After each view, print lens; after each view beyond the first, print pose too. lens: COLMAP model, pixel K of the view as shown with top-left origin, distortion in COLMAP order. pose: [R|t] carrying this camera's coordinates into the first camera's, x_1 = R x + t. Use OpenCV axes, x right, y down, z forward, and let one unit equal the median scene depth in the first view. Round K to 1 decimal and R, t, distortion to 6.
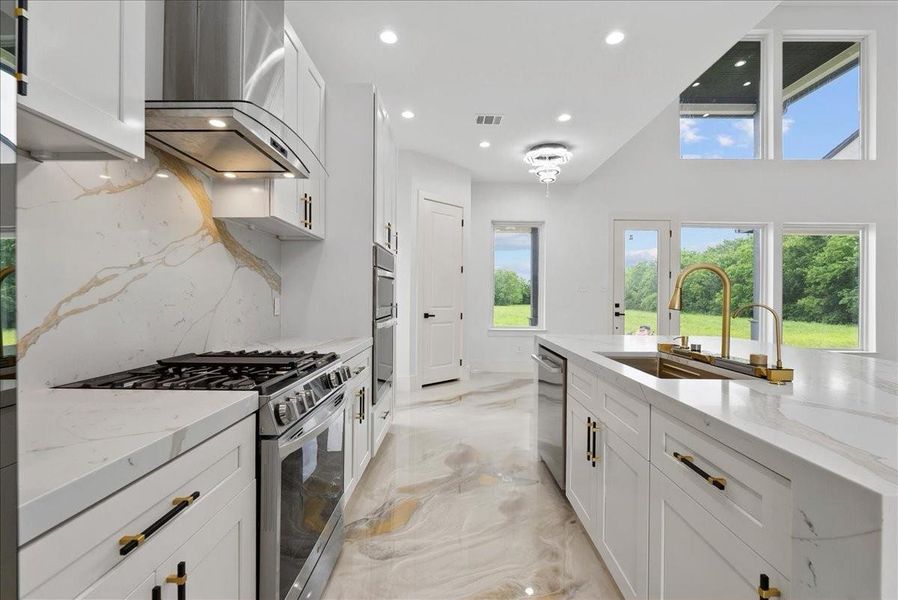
lens RADIAL K [[392.6, 0, 450.0], [0, 392.6, 296.8], [0, 0, 1]] dist [-0.008004, 0.000063]
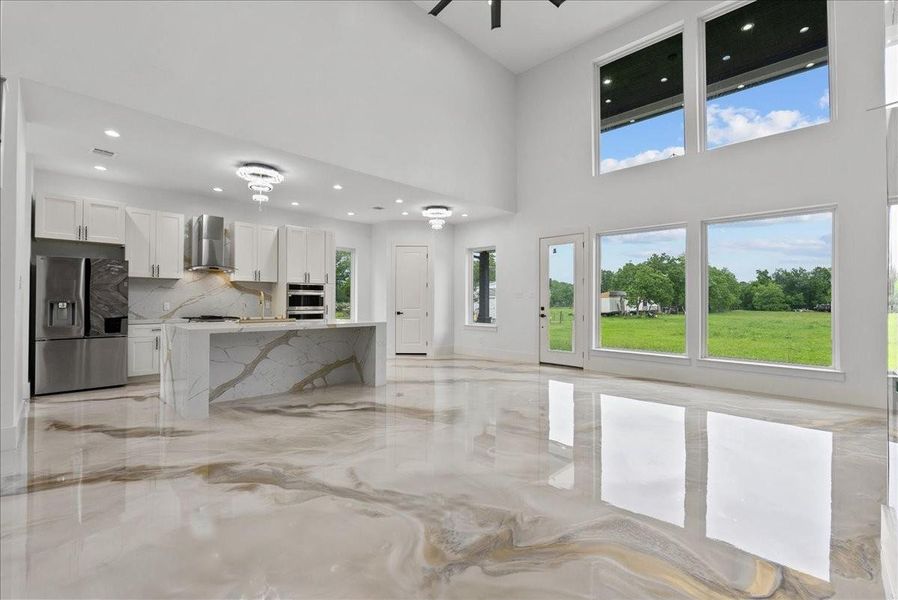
lens RADIAL K [[392.6, 0, 450.0], [0, 392.6, 296.8], [0, 0, 1]] dist [-0.008004, 0.000063]
pose [[0.715369, -0.015388, -0.698577, 1.336855], [0.003847, 0.999829, -0.018084, 0.008459], [0.698736, 0.010249, 0.715306, -0.085317]]
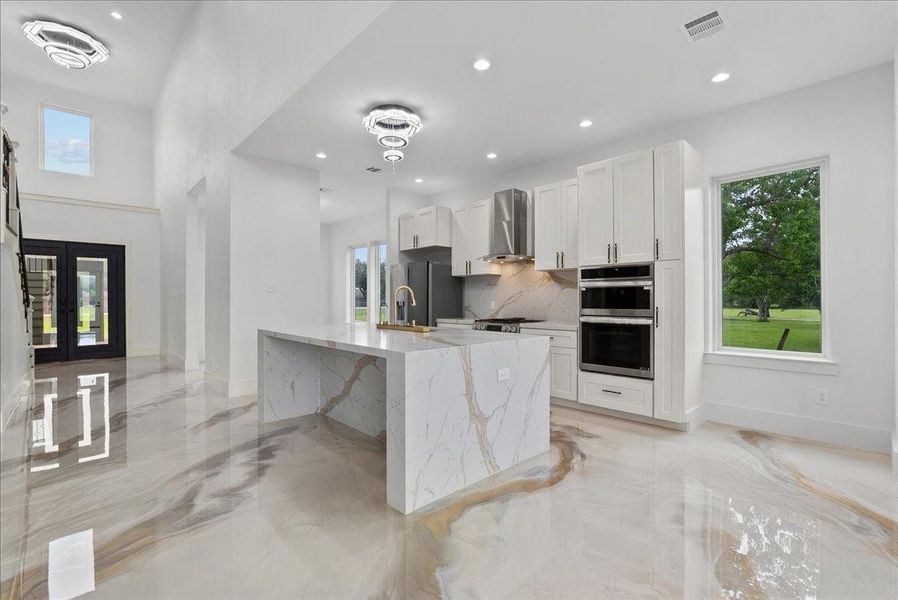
lens RADIAL K [[399.1, 0, 449.0], [0, 399.1, 300.0], [0, 0, 1]] dist [-0.007715, -0.000032]
pose [[-0.725960, -0.004729, -0.687721, 0.681442], [-0.002200, 0.999987, -0.004555, 0.002804], [0.687734, -0.001794, -0.725961, 0.952632]]
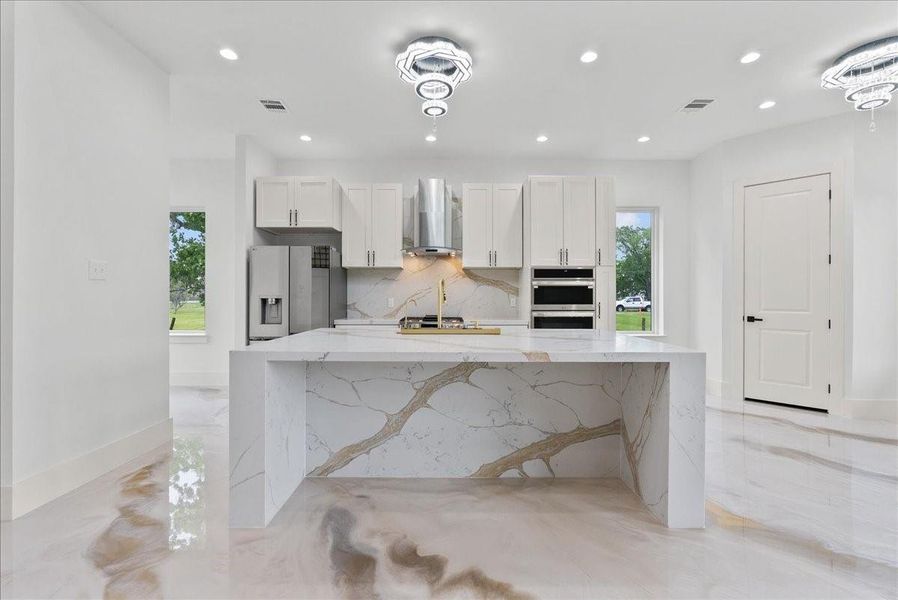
lens RADIAL K [[392.6, 0, 450.0], [0, 392.6, 296.8], [0, 0, 1]] dist [-0.008004, 0.000063]
pose [[0.004437, -0.007078, -0.999965, 0.813482], [-0.000466, 0.999975, -0.007080, 0.005084], [0.999990, 0.000498, 0.004433, 0.334741]]
